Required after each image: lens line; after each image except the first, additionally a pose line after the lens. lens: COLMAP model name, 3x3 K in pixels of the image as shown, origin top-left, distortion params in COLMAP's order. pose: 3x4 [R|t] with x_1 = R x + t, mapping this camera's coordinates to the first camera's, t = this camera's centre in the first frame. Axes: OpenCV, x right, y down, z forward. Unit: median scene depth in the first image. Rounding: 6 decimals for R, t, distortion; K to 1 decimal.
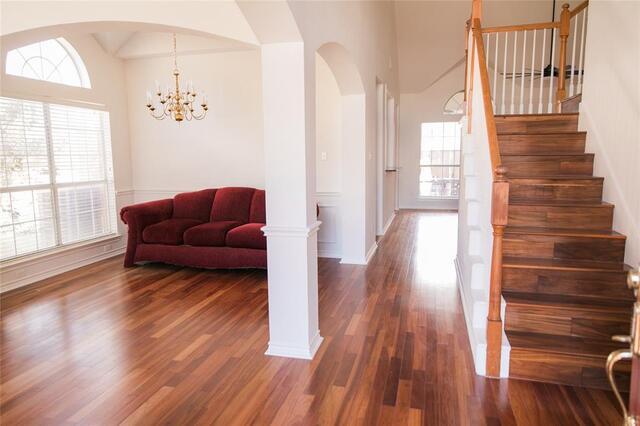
lens RADIAL K [[436.8, 0, 325.7], [0, 436.8, 212.3], [0, 0, 1]] dist [0.016904, -0.003481]
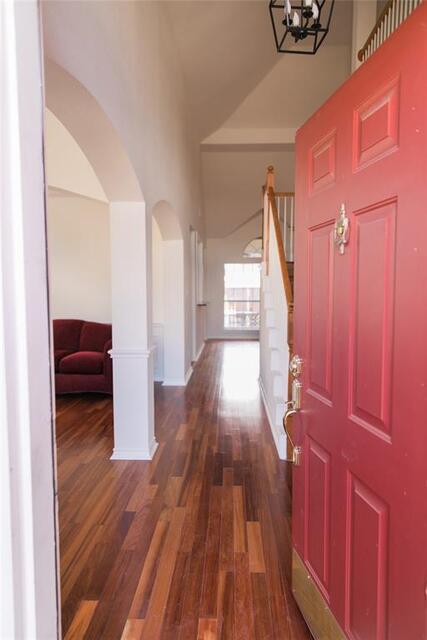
lens RADIAL K [[436.8, 0, 233.0], [0, 436.8, 321.6], [0, 0, 1]] dist [0.016904, -0.003481]
pose [[0.968231, -0.006537, 0.249974, -0.093825], [0.021186, 0.998208, -0.055956, 0.023267], [-0.249160, 0.059475, 0.966634, -0.204801]]
